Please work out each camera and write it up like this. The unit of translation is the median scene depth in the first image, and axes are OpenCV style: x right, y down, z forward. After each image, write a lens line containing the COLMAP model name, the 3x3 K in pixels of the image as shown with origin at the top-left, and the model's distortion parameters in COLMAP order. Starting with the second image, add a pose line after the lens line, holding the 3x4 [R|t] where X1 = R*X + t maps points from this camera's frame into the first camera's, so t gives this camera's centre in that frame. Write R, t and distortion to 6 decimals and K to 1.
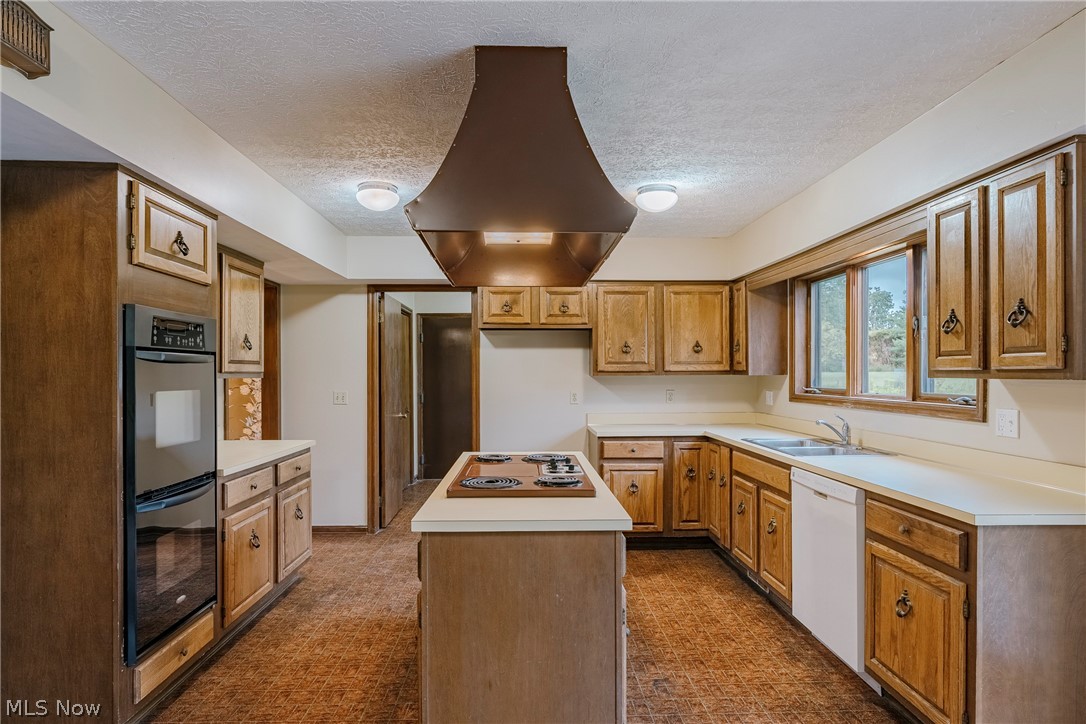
lens RADIAL K [[597.8, 0, 541.1], [0, 597.8, 379.6], [0, 0, 1]] dist [0.001488, 0.000666]
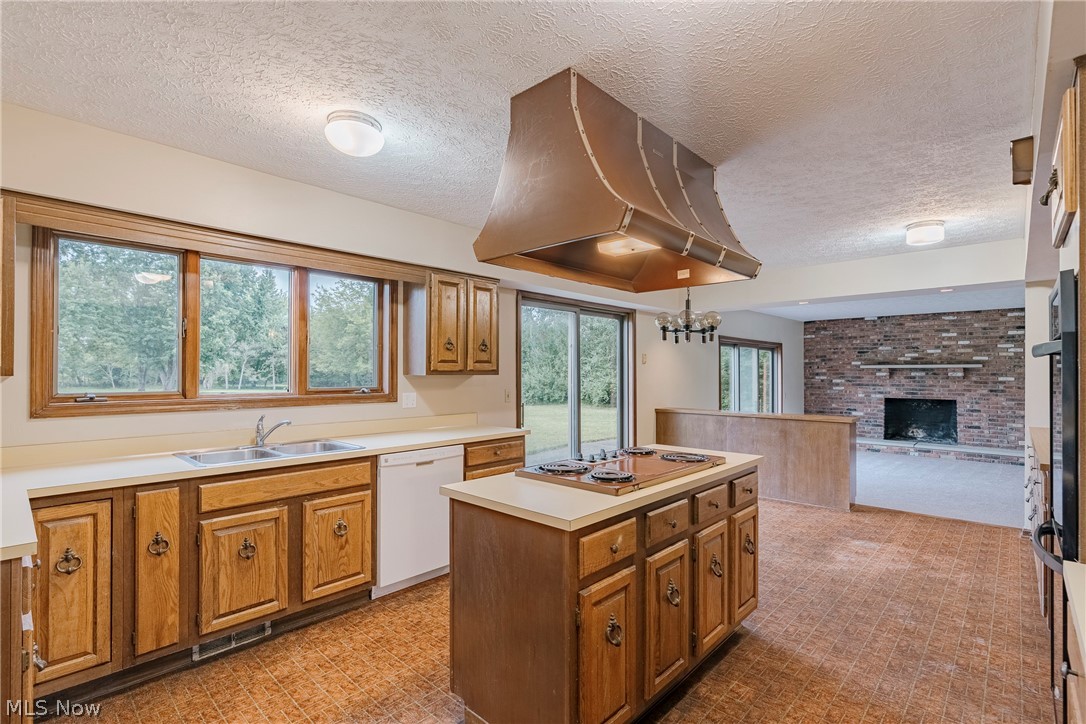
lens RADIAL K [[509.8, 0, 547.9], [0, 509.8, 367.4], [0, 0, 1]] dist [-0.001798, 0.000283]
pose [[-0.716521, 0.004595, 0.697550, -0.340620], [0.003935, 0.999989, -0.002545, -0.011225], [-0.697554, 0.000921, -0.716531, 1.054716]]
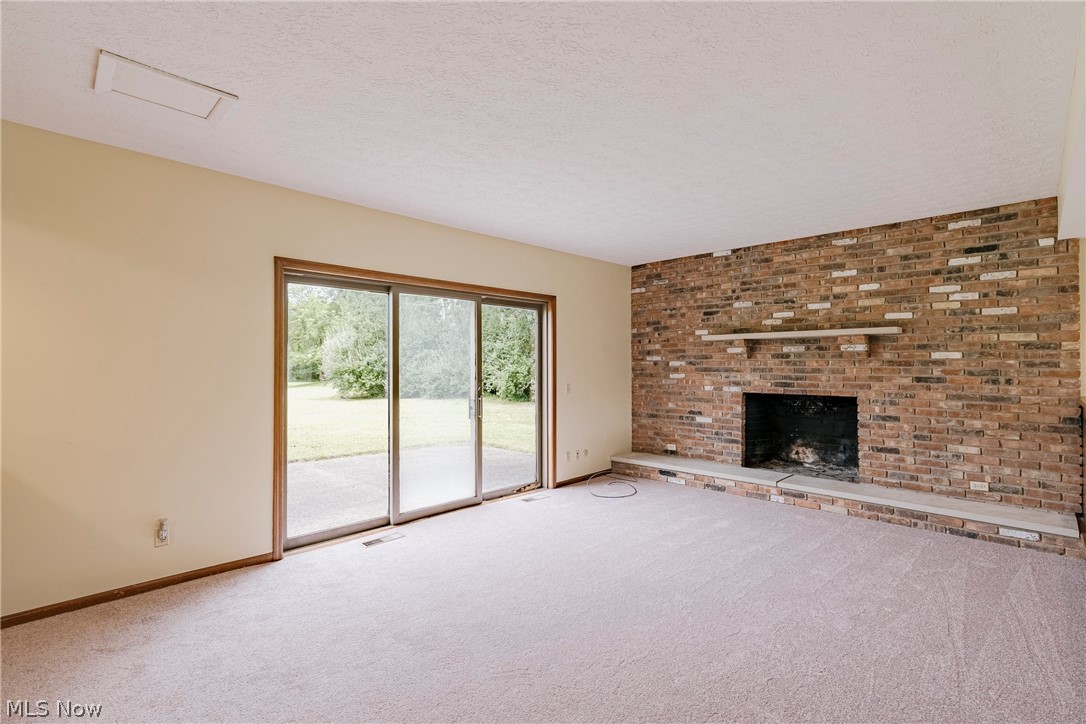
lens RADIAL K [[504.9, 0, 545.8], [0, 504.9, 357.6], [0, 0, 1]] dist [-0.002272, -0.000338]
pose [[-0.695631, 0.008414, 0.718350, -0.400468], [0.005628, 0.999965, -0.006262, 0.043481], [-0.718378, -0.000314, -0.695653, -0.425614]]
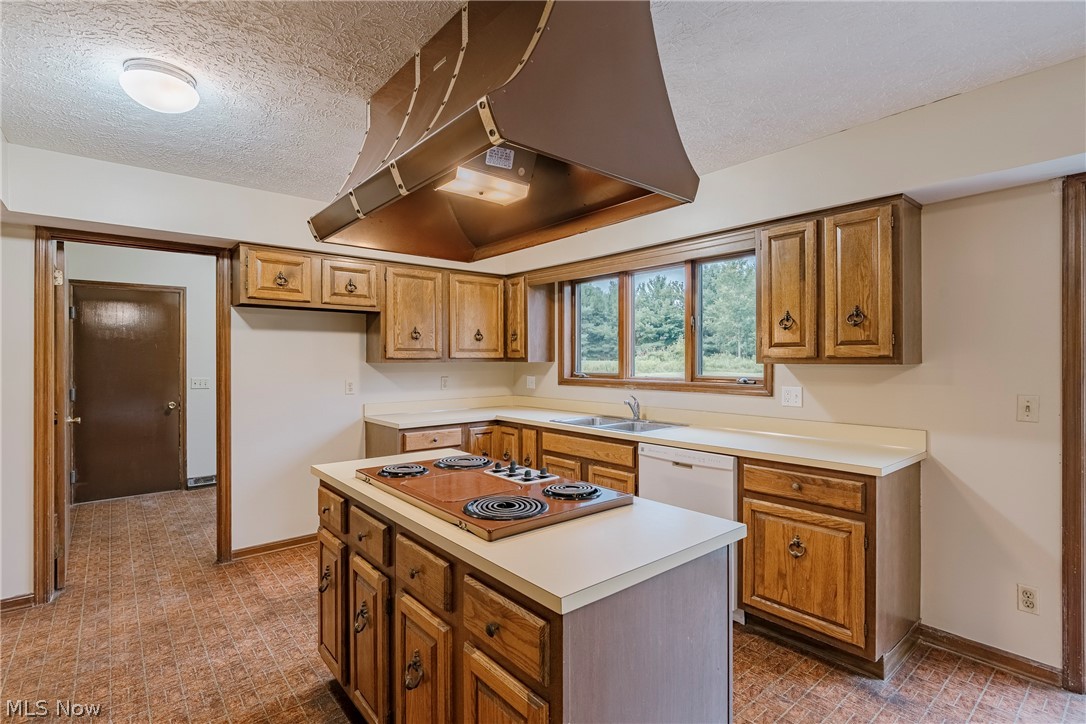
lens RADIAL K [[516.5, 0, 543.0], [0, 516.5, 362.0], [0, 0, 1]] dist [-0.002875, 0.000824]
pose [[0.786181, -0.002280, 0.617992, -0.235494], [0.007071, 0.999961, -0.005307, -0.002404], [-0.617956, 0.008542, 0.786166, 0.245297]]
